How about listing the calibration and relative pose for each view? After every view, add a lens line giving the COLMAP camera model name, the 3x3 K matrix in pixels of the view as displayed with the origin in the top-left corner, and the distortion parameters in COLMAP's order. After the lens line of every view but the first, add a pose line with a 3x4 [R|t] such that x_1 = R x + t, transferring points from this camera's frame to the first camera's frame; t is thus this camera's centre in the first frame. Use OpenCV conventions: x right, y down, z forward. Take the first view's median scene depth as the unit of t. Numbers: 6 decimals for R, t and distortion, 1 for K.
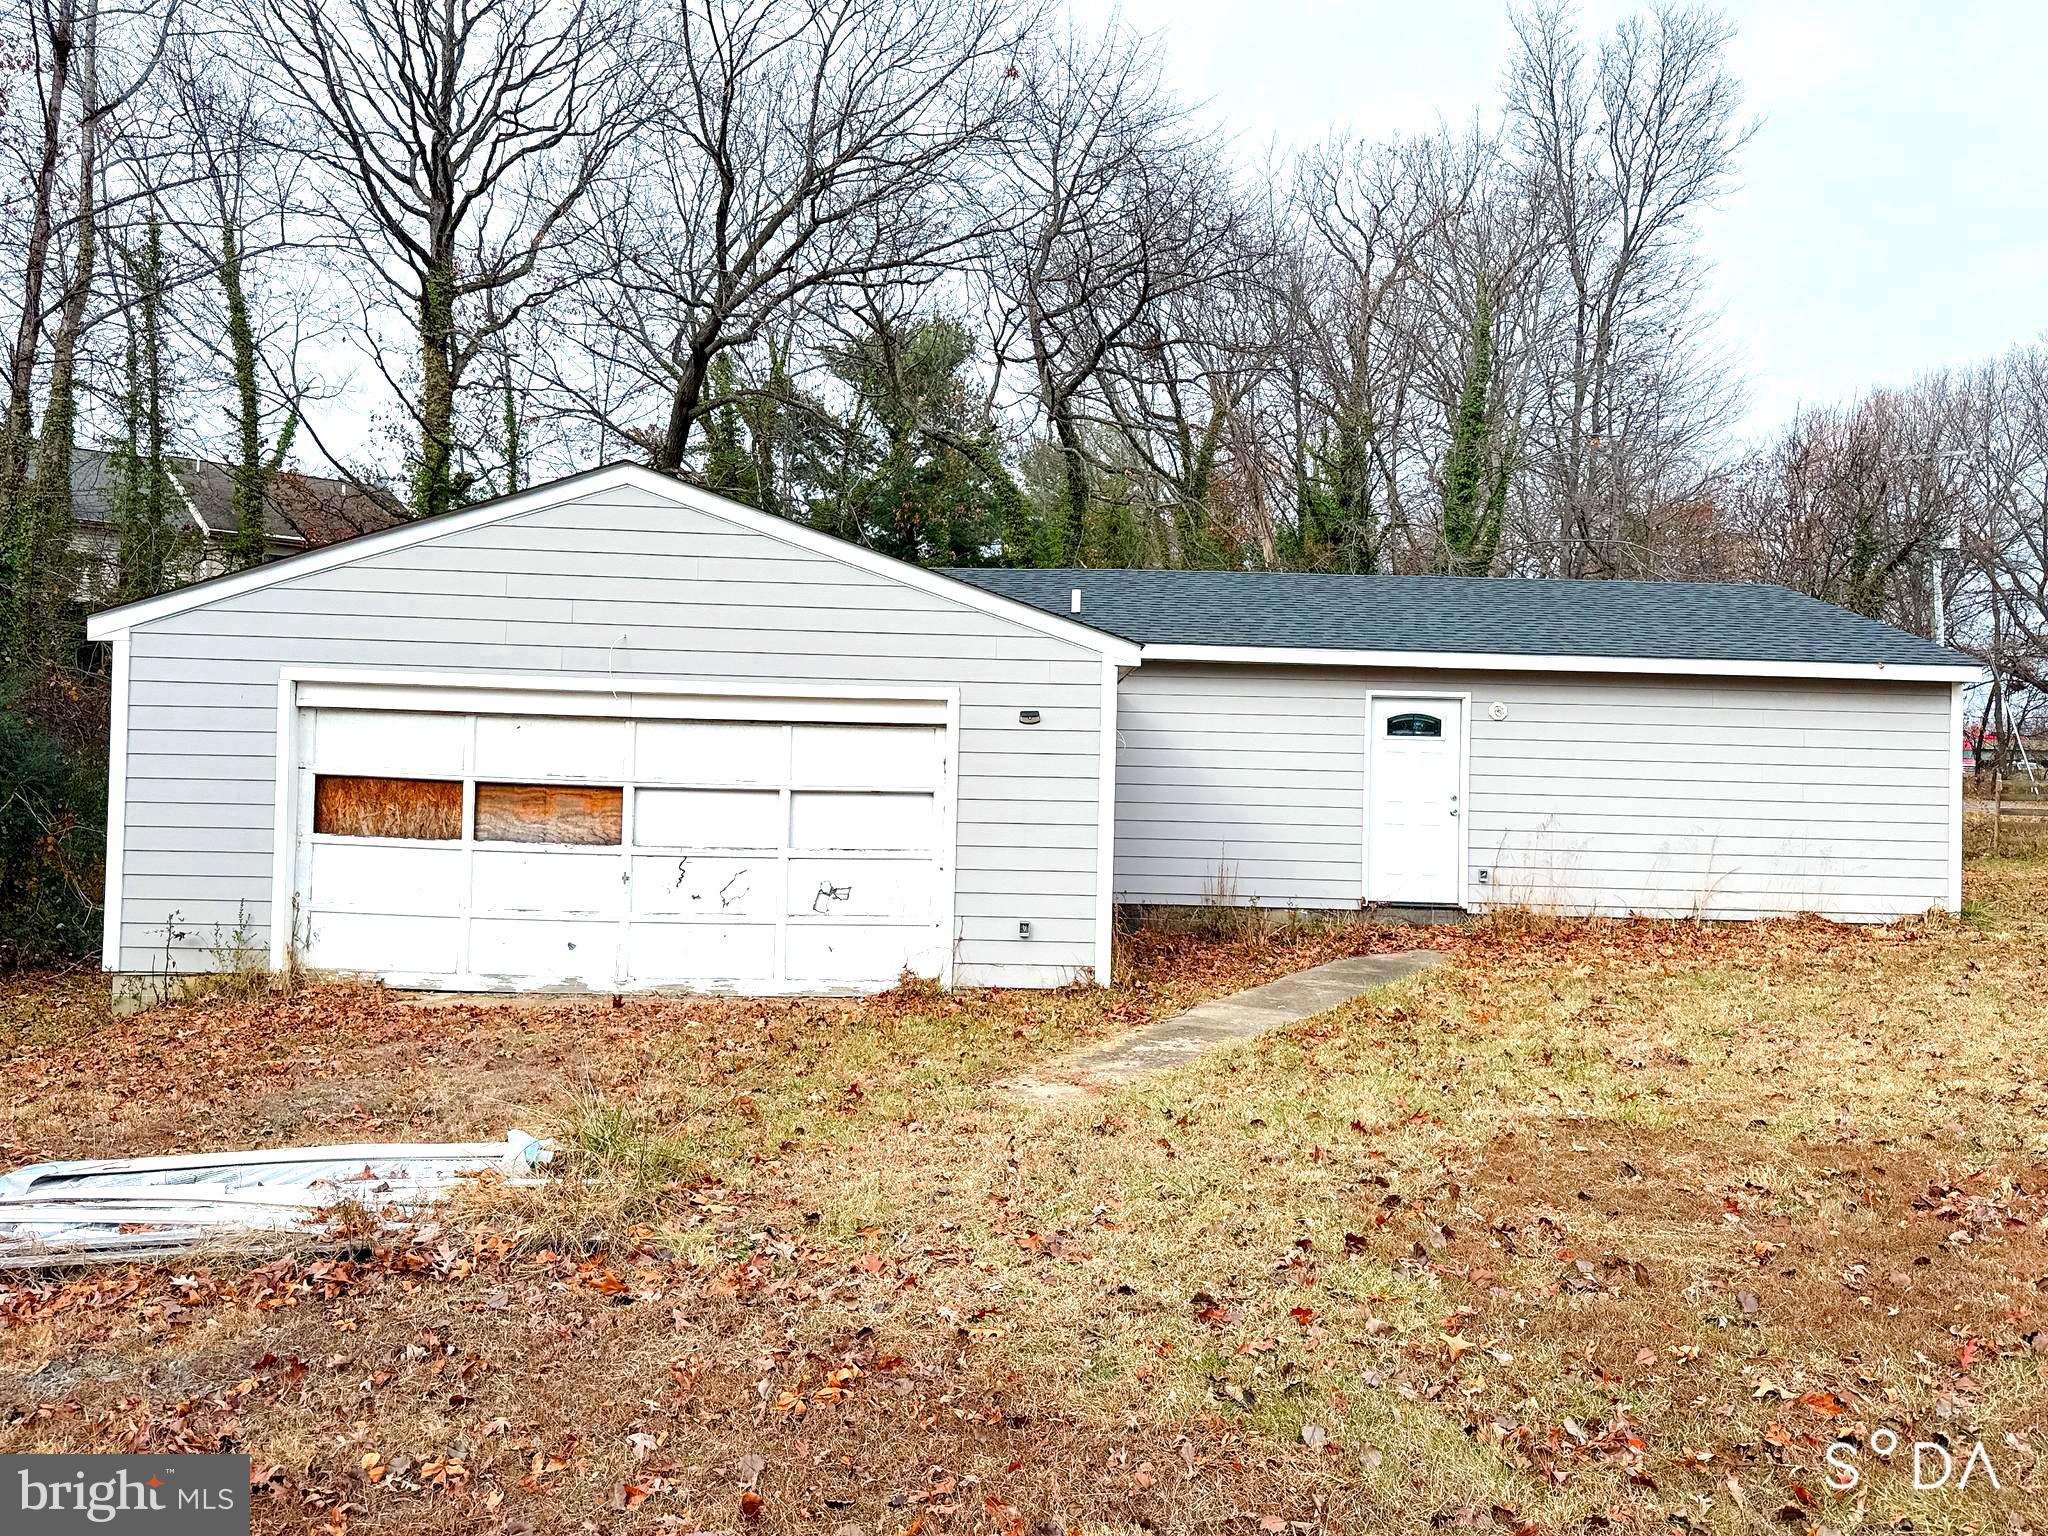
lens RADIAL K [[1548.6, 0, 1026.4], [0, 1548.6, 777.9], [0, 0, 1]] dist [0.053724, 0.004293]
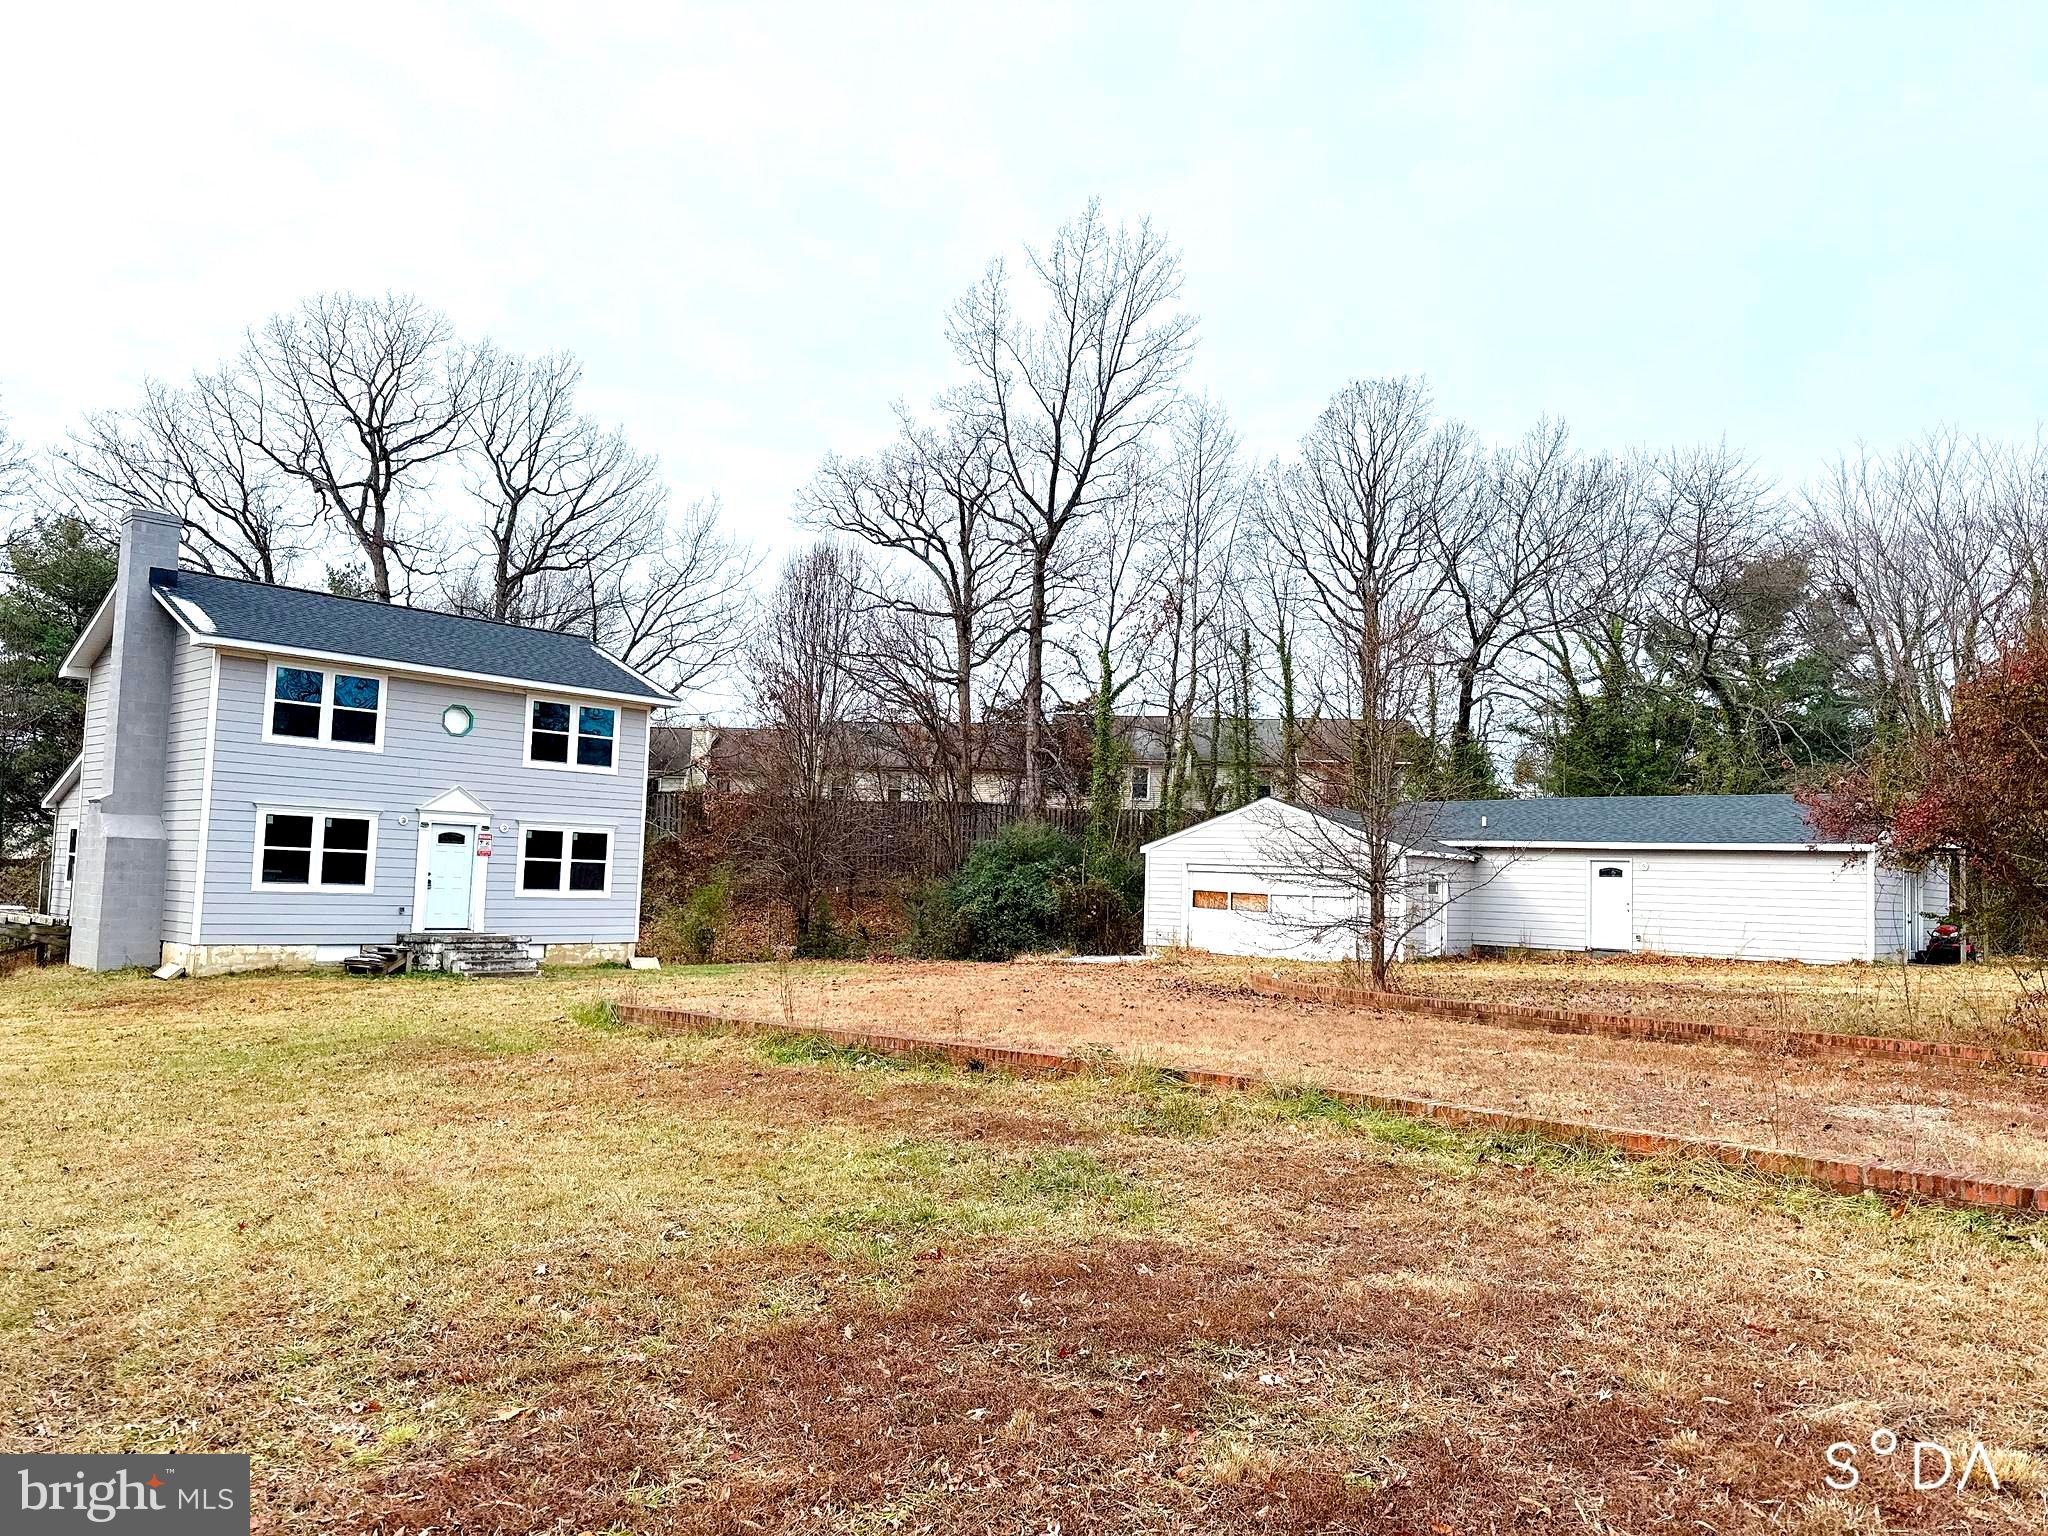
lens RADIAL K [[1425.8, 0, 1034.9], [0, 1425.8, 780.2], [0, 0, 1]] dist [0.009048, -0.011295]
pose [[0.736853, -0.050094, -0.674195, 1.073479], [-0.014902, 0.995805, -0.090277, 0.034613], [0.675889, 0.076568, 0.733015, -1.176338]]
